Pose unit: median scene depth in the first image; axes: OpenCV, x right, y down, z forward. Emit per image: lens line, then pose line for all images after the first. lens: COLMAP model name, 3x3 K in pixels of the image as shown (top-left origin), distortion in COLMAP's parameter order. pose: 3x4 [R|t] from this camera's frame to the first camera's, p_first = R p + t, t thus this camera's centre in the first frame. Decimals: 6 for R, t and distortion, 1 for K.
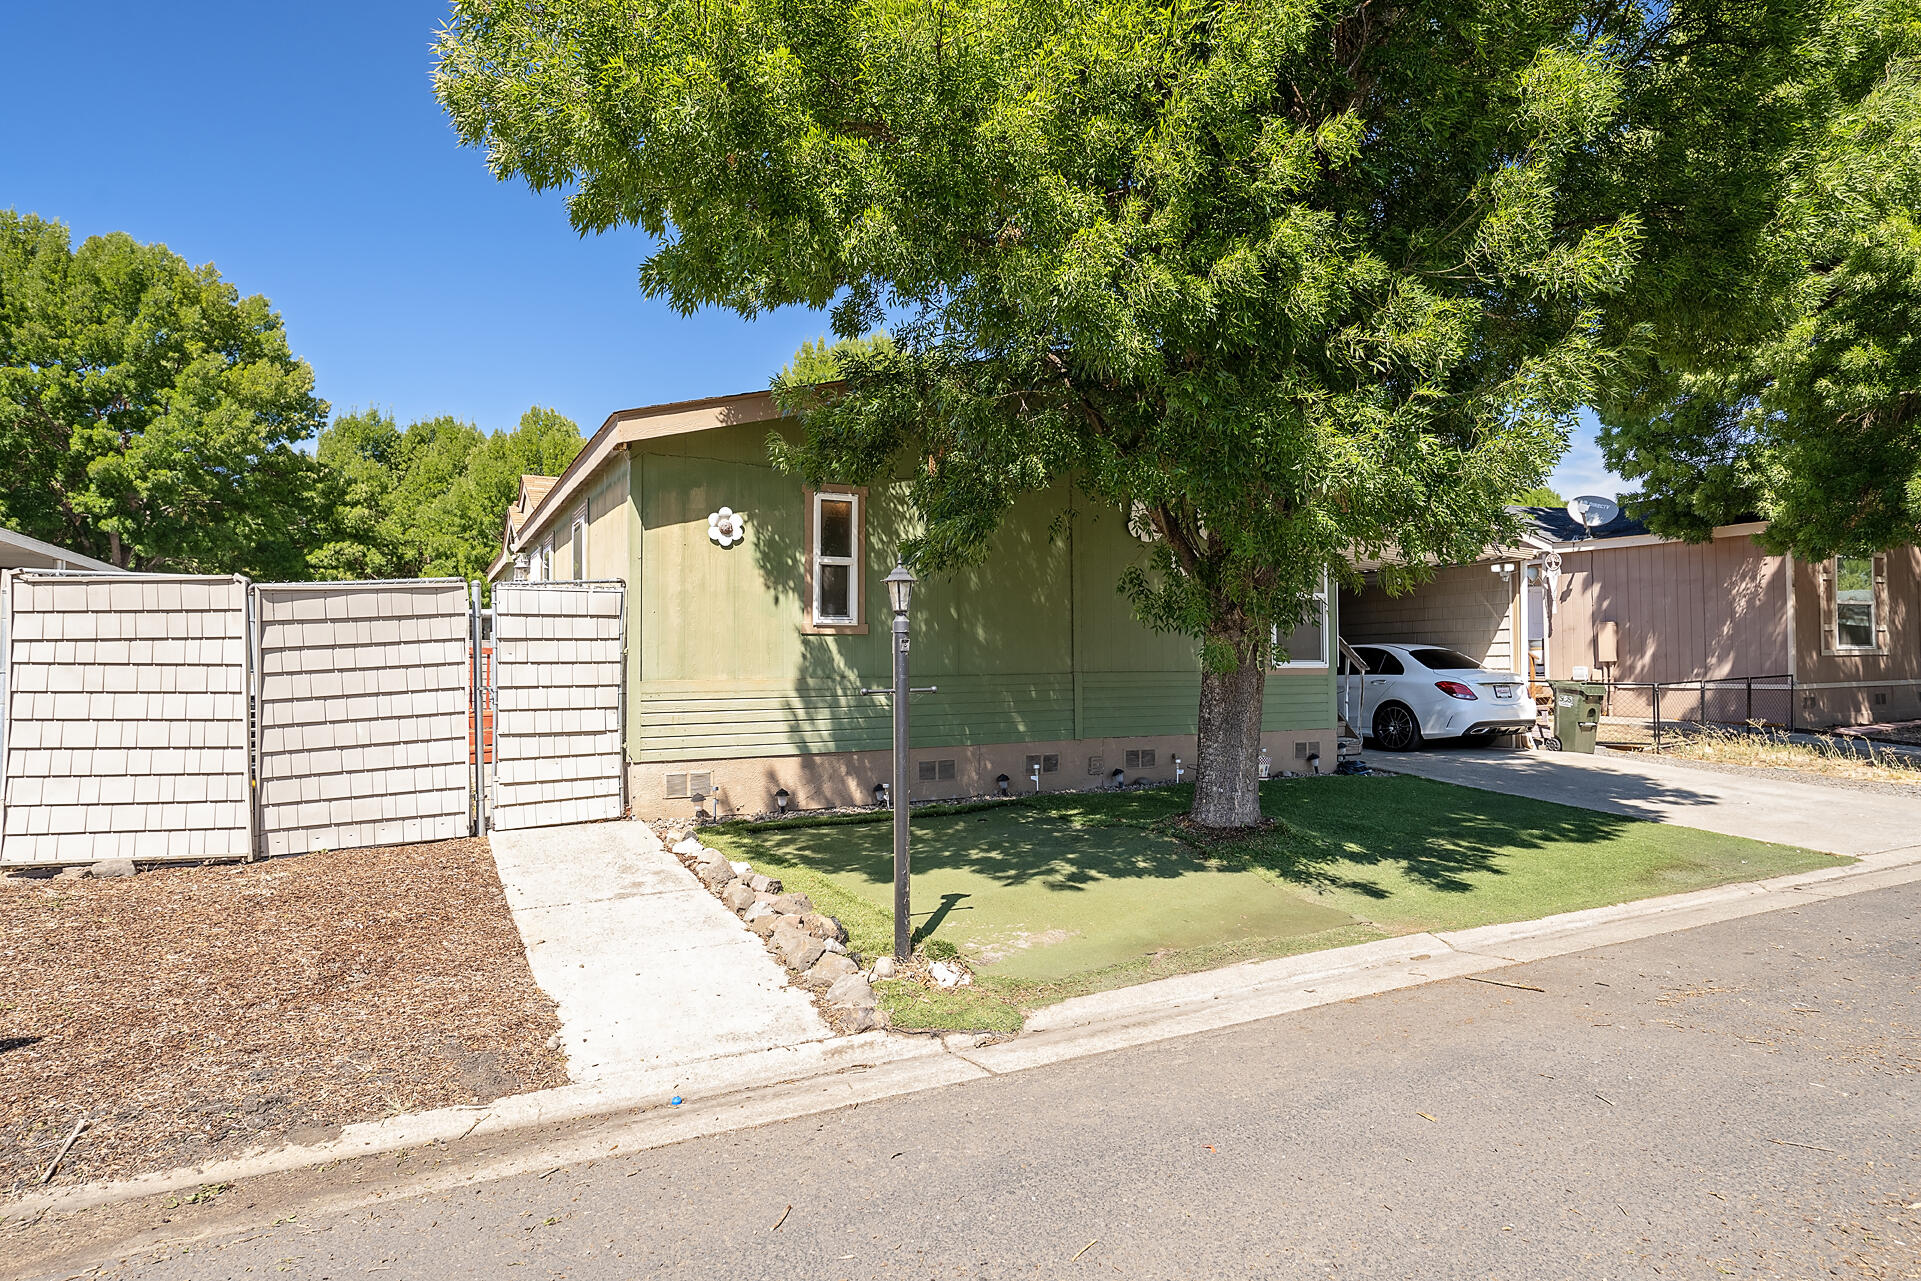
lens RADIAL K [[1088.2, 0, 966.5], [0, 1088.2, 640.3], [0, 0, 1]] dist [-0.024746, -0.000217]
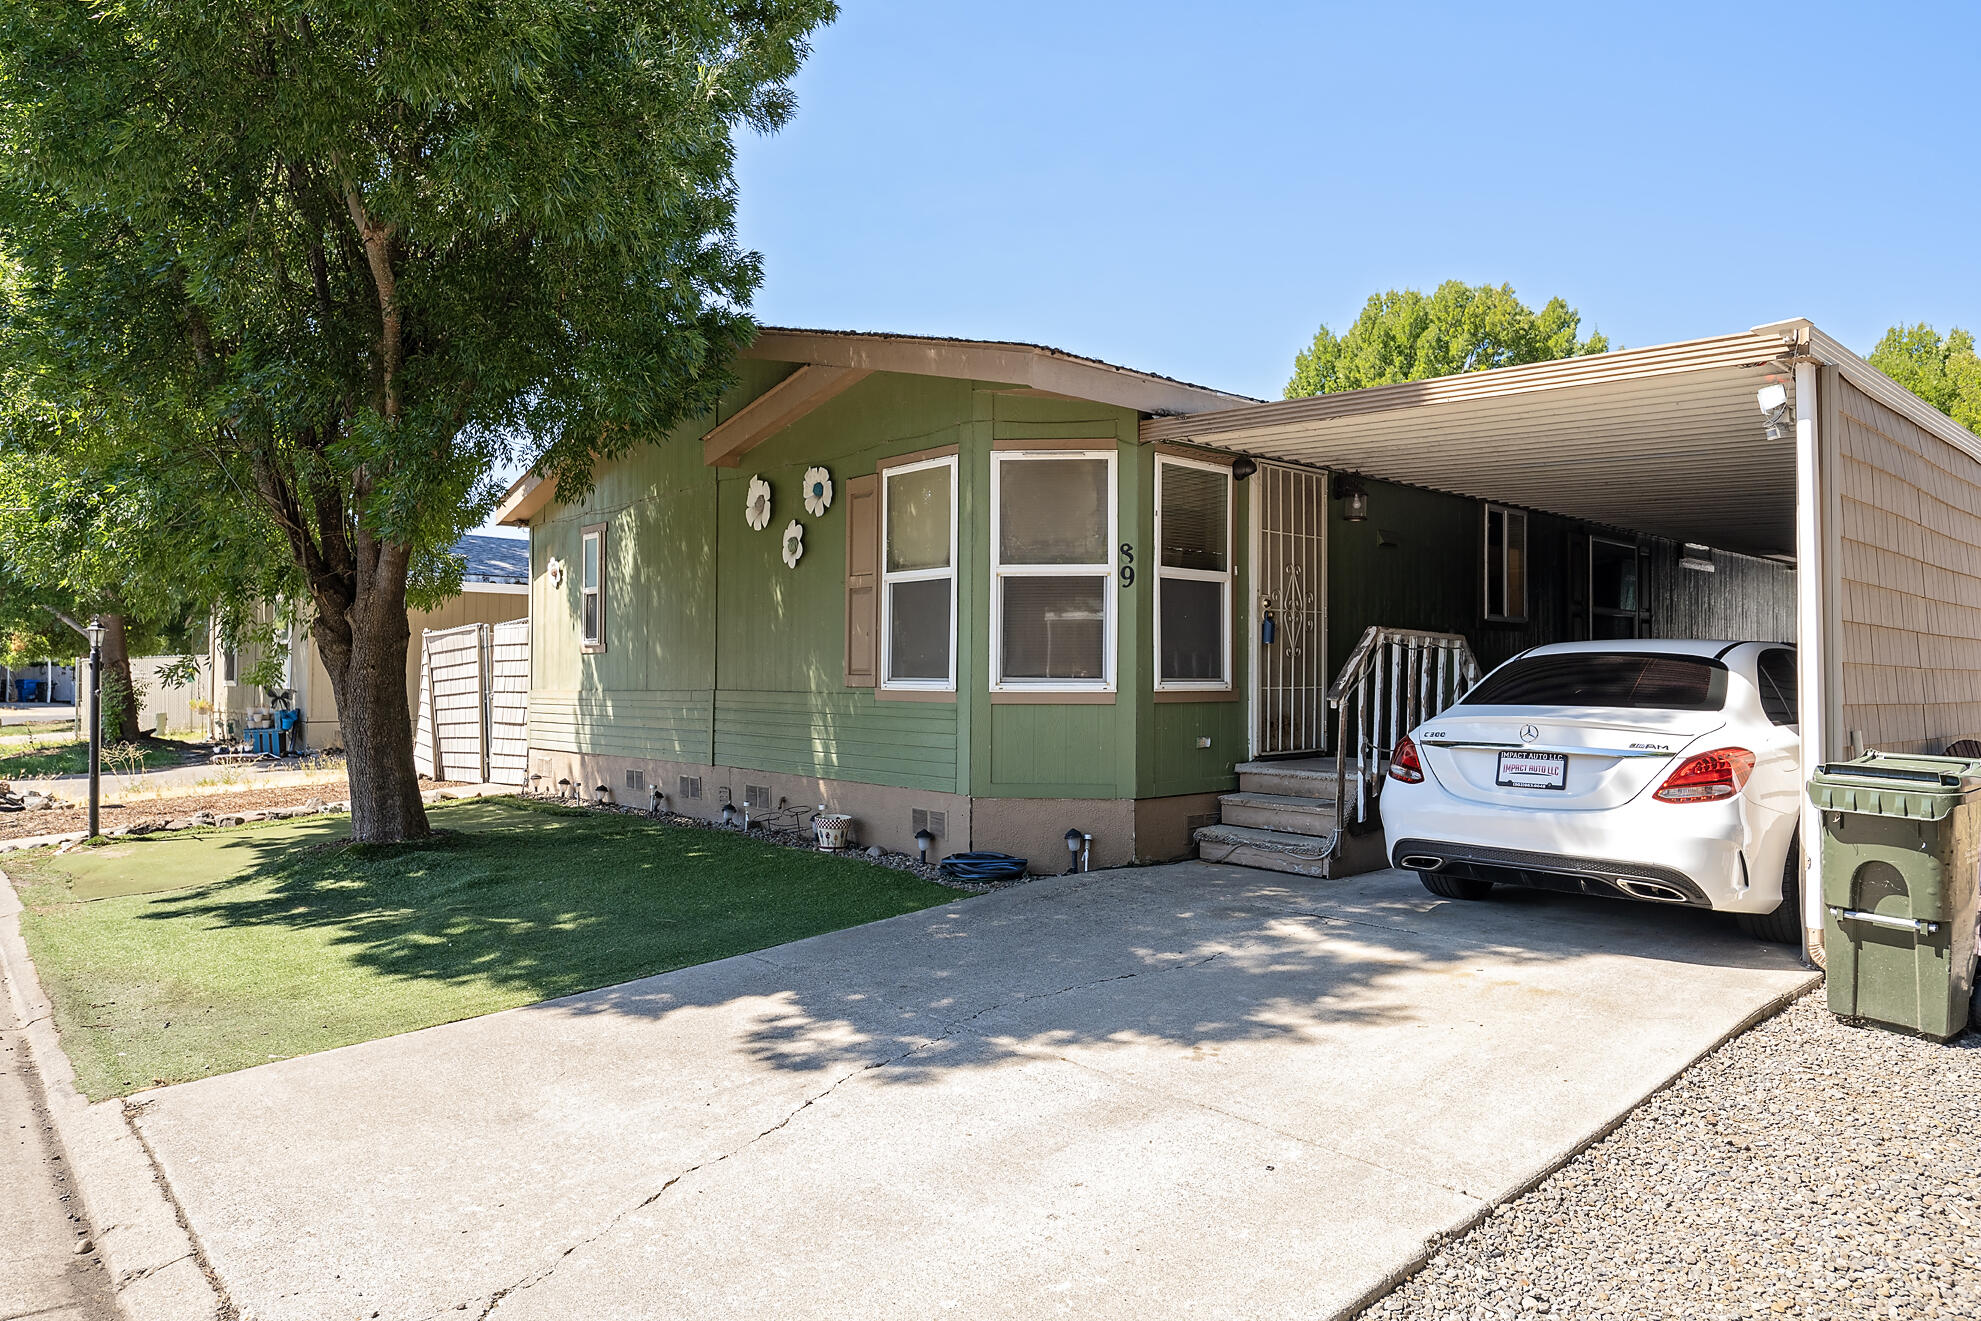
lens RADIAL K [[1218.2, 0, 983.5], [0, 1218.2, 662.4], [0, 0, 1]] dist [-0.013140, 0.003221]
pose [[0.239499, -0.006766, -0.970873, 1.261948], [0.015698, 0.999872, -0.003095, 0.015563], [0.970770, -0.014499, 0.239575, 1.098565]]
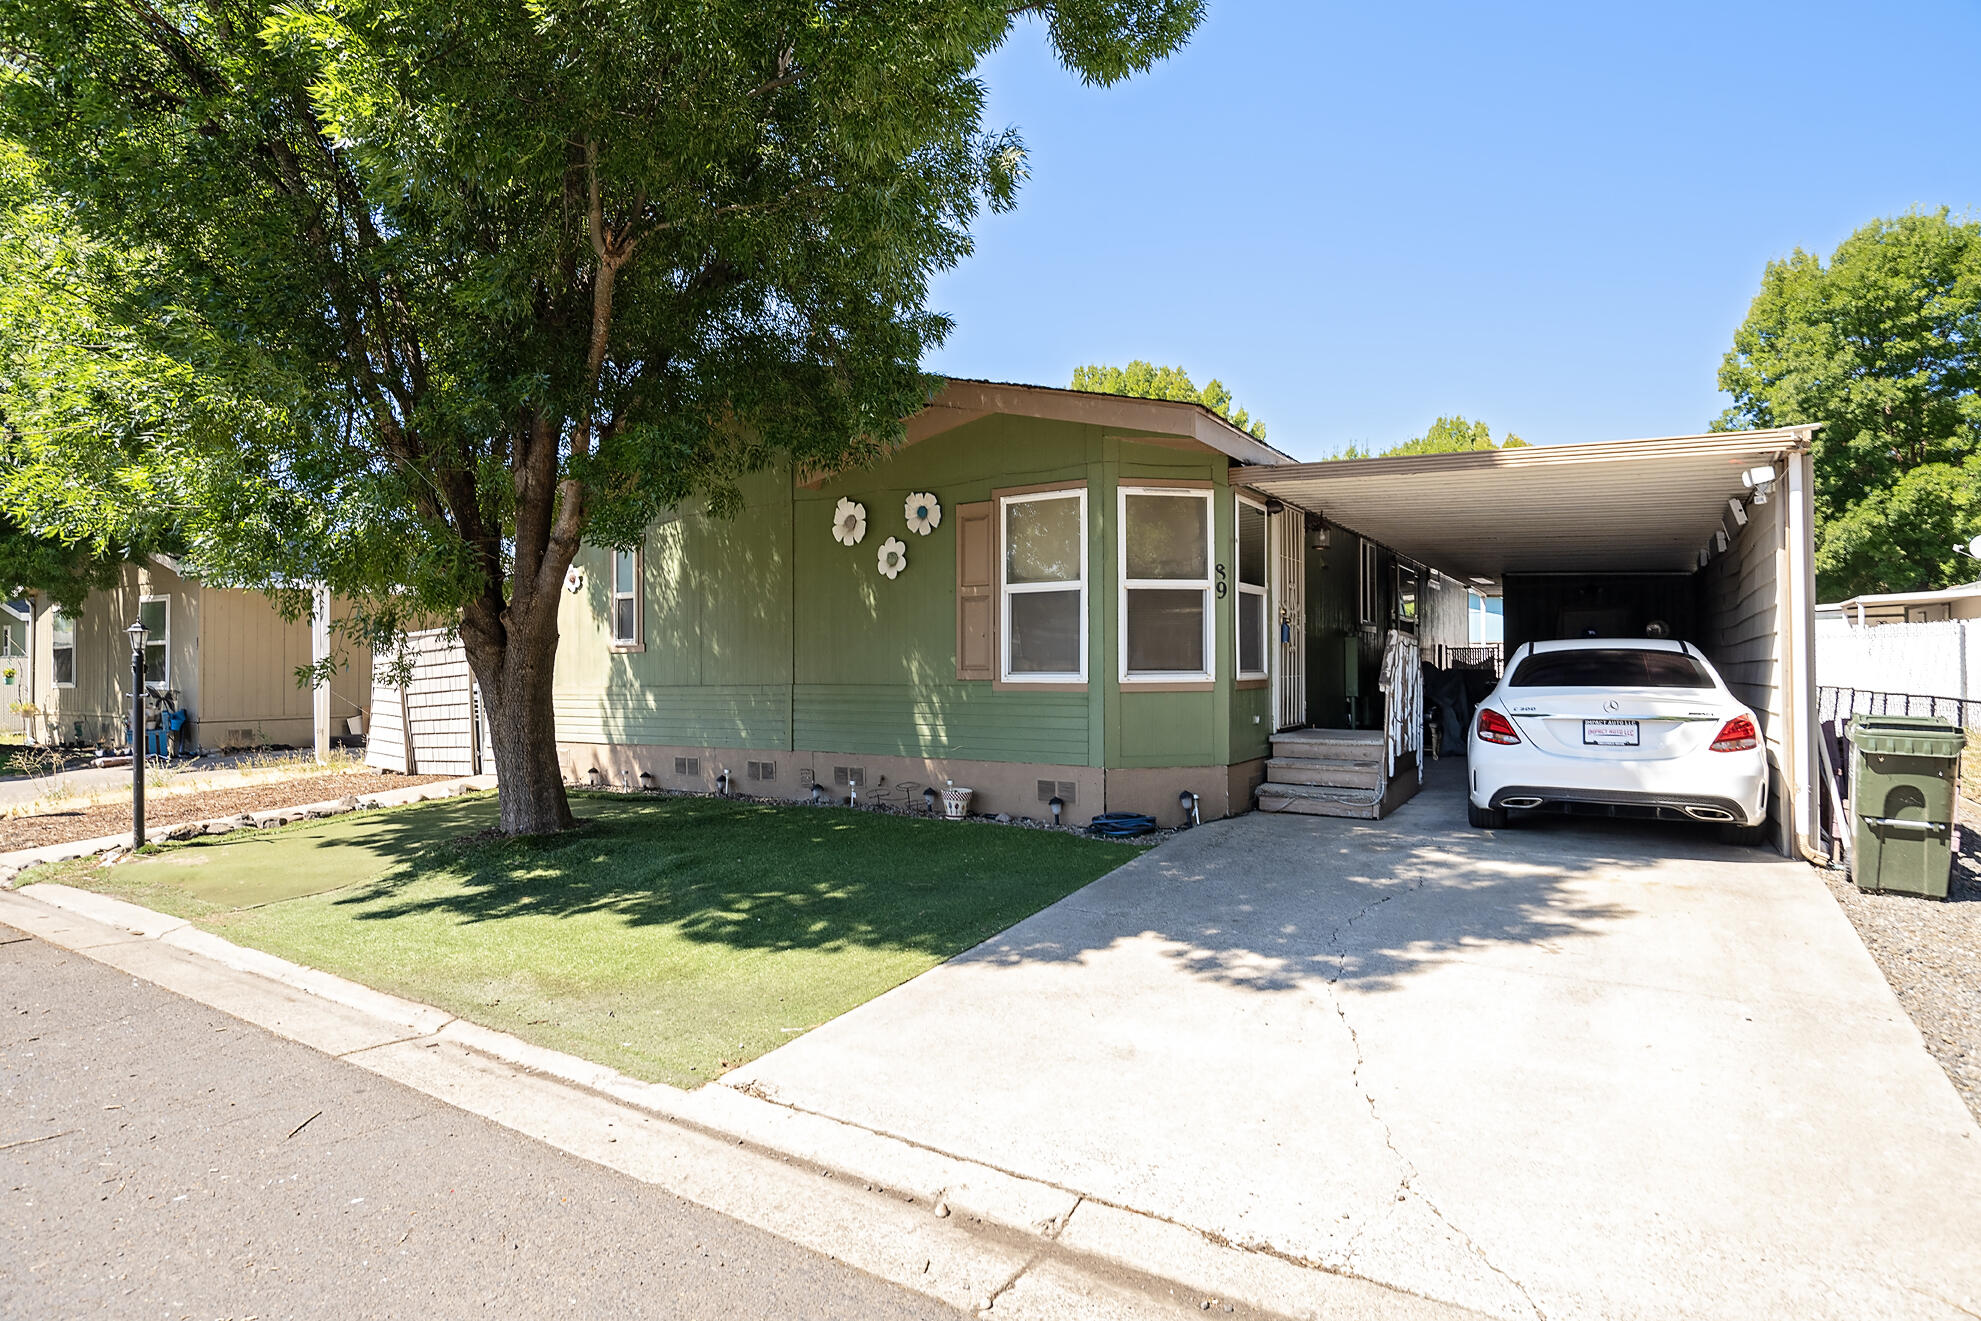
lens RADIAL K [[1008.1, 0, 991.6], [0, 1008.1, 665.1], [0, 0, 1]] dist [-0.007501, 0.004099]
pose [[0.497555, -0.002354, -0.867429, 1.135623], [0.022169, 0.999704, 0.010004, 0.007588], [0.867149, -0.024207, 0.497460, 0.783120]]
